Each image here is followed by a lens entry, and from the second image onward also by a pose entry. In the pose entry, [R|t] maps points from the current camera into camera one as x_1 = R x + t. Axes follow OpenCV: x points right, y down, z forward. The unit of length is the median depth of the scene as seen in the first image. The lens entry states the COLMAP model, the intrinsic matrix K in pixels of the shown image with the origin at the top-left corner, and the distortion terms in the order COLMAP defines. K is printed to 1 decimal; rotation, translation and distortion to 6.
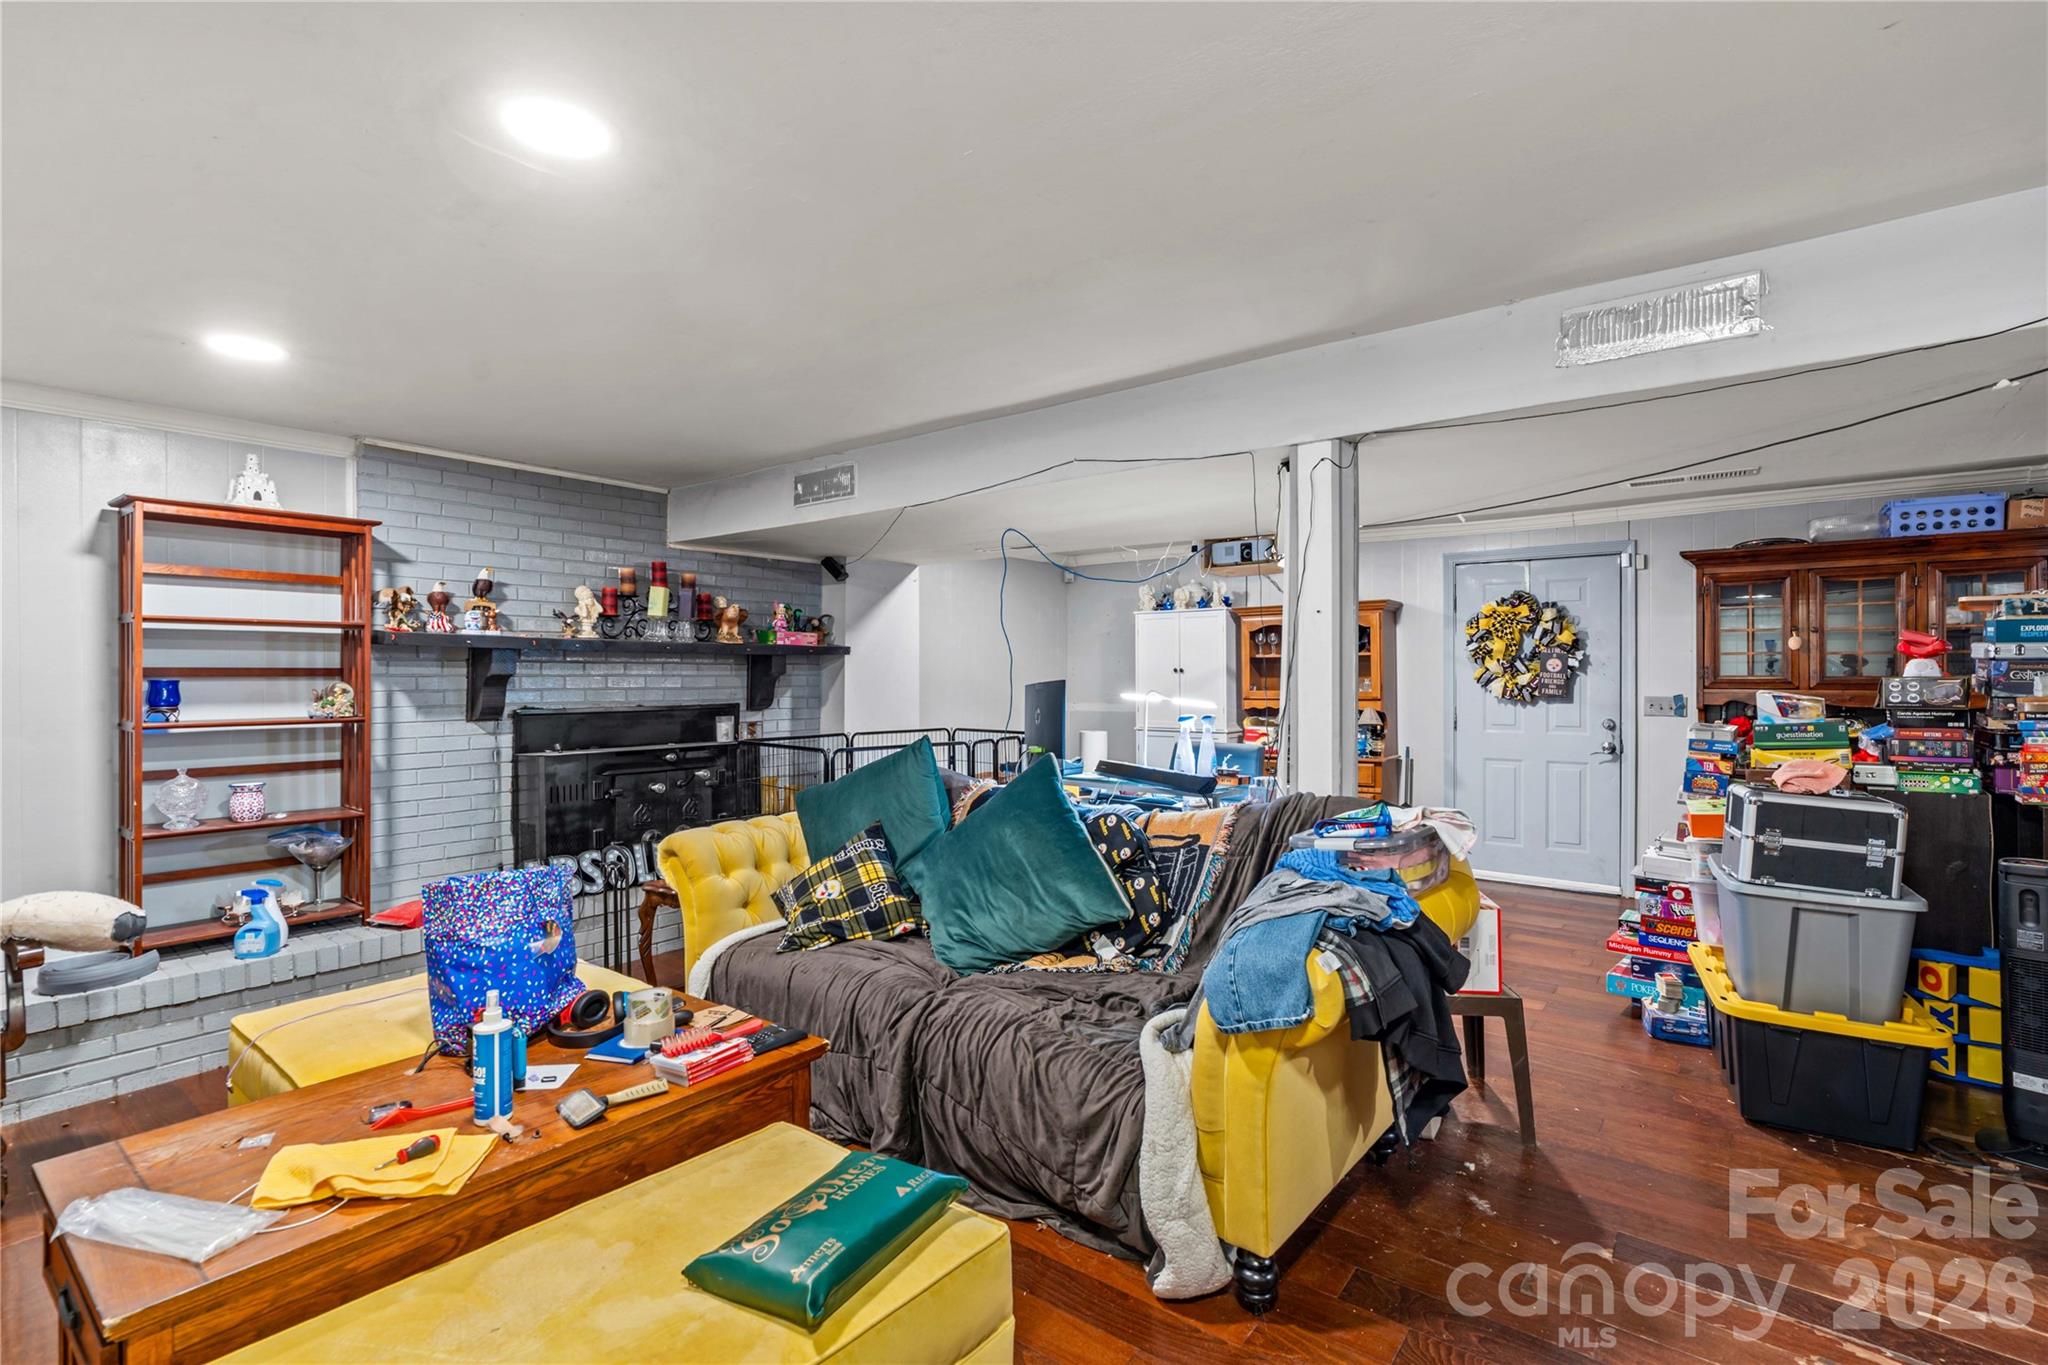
lens RADIAL K [[953.9, 0, 1017.2], [0, 953.9, 679.1], [0, 0, 1]] dist [-0.015316, 0.000932]
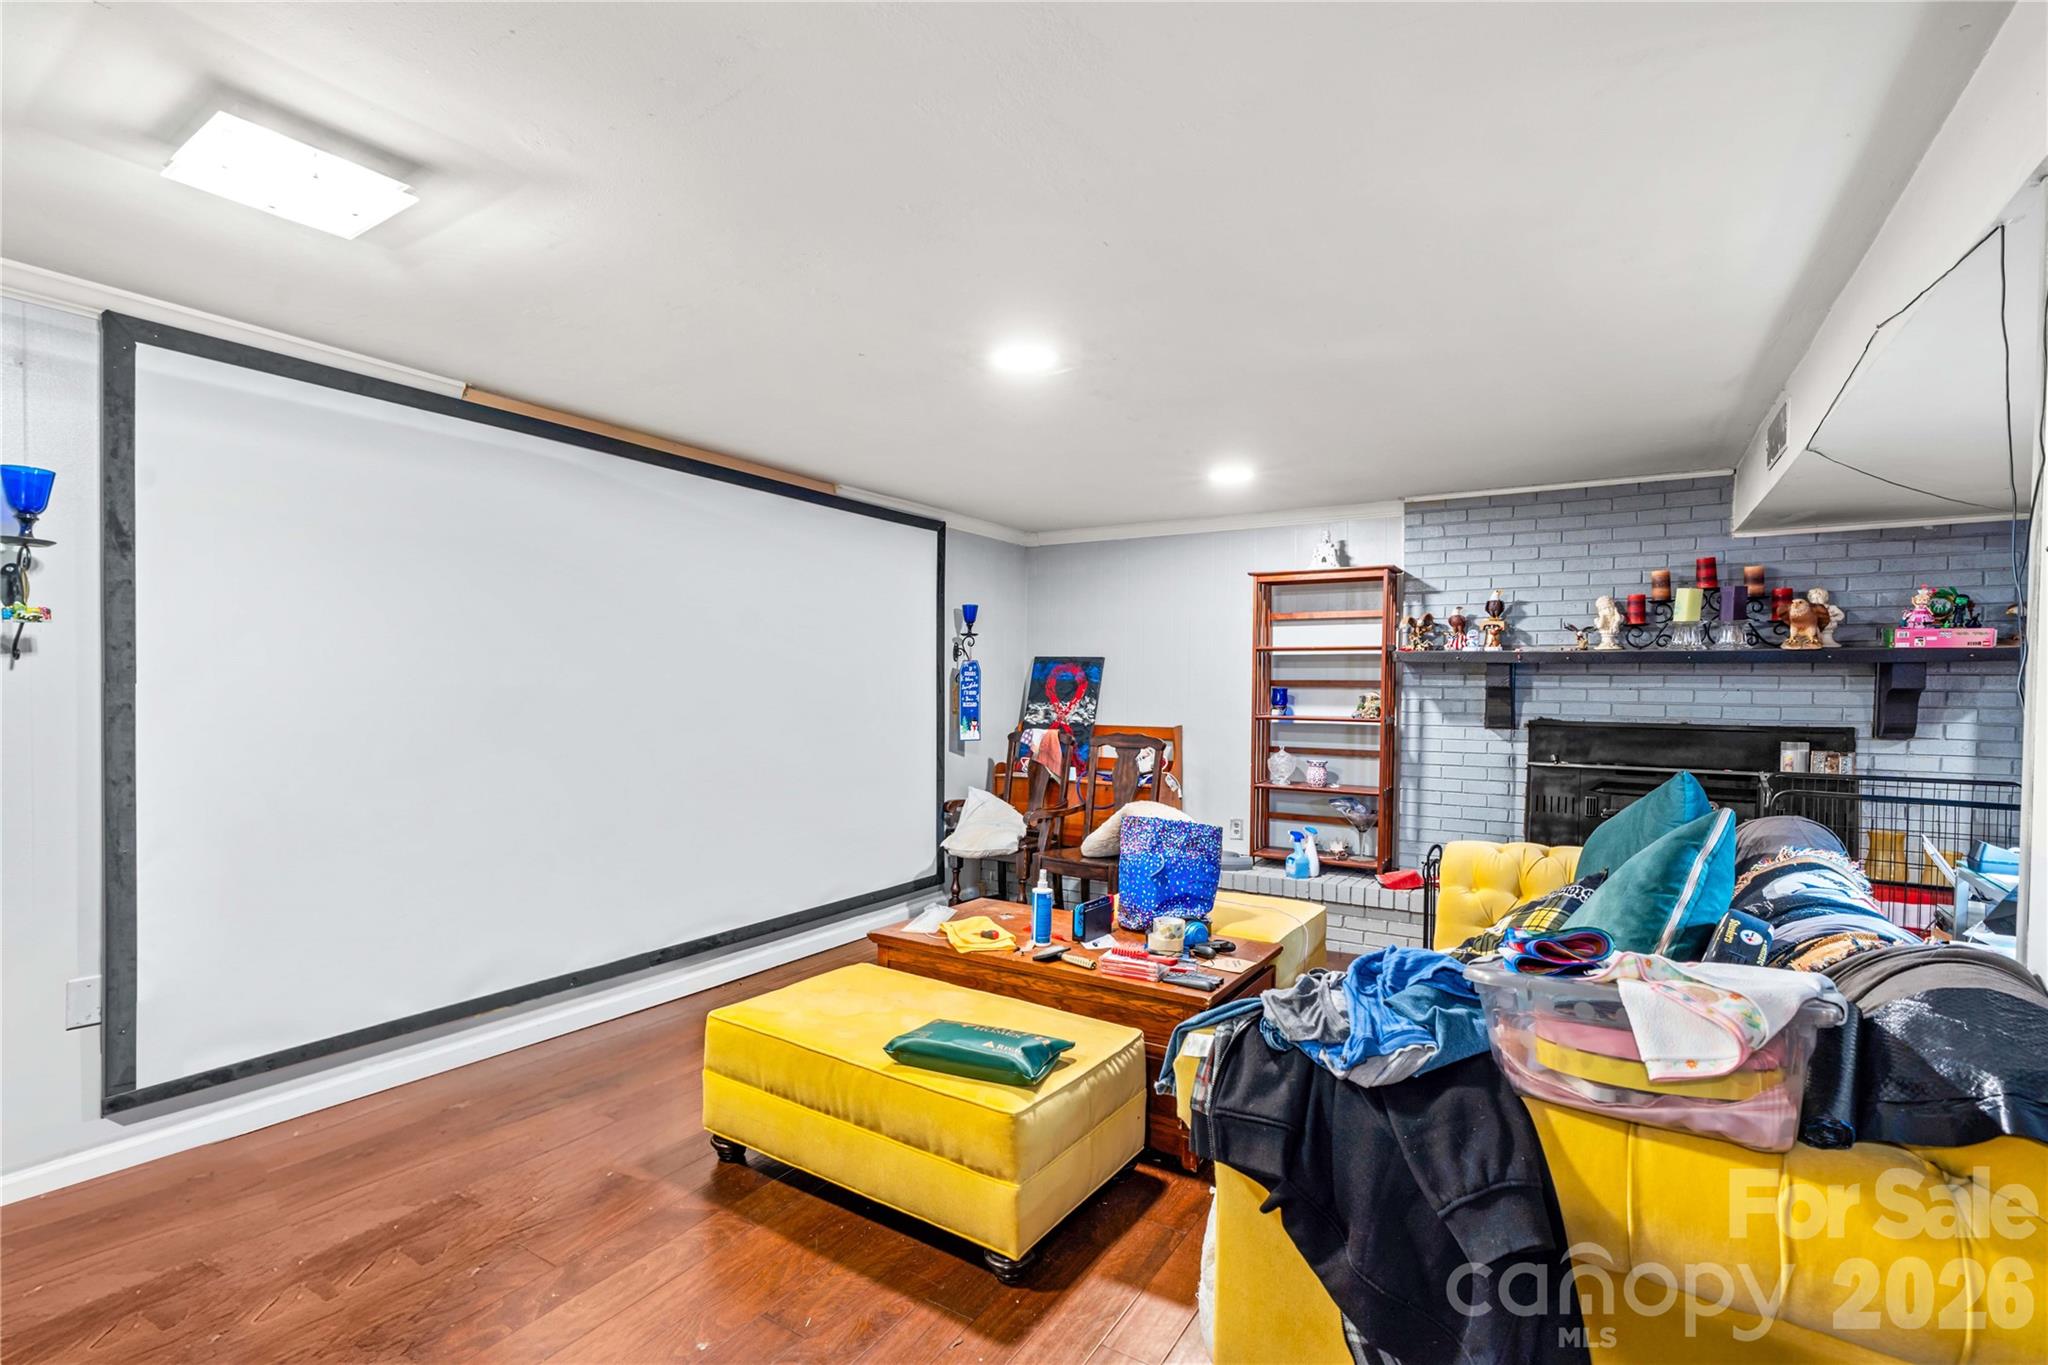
lens RADIAL K [[953.9, 0, 1017.2], [0, 953.9, 679.1], [0, 0, 1]] dist [-0.015316, 0.000932]
pose [[0.069774, -0.002852, -0.997559, 0.499080], [-0.012346, 0.999917, -0.003722, -0.002421], [0.997486, 0.012576, 0.069733, 0.362689]]
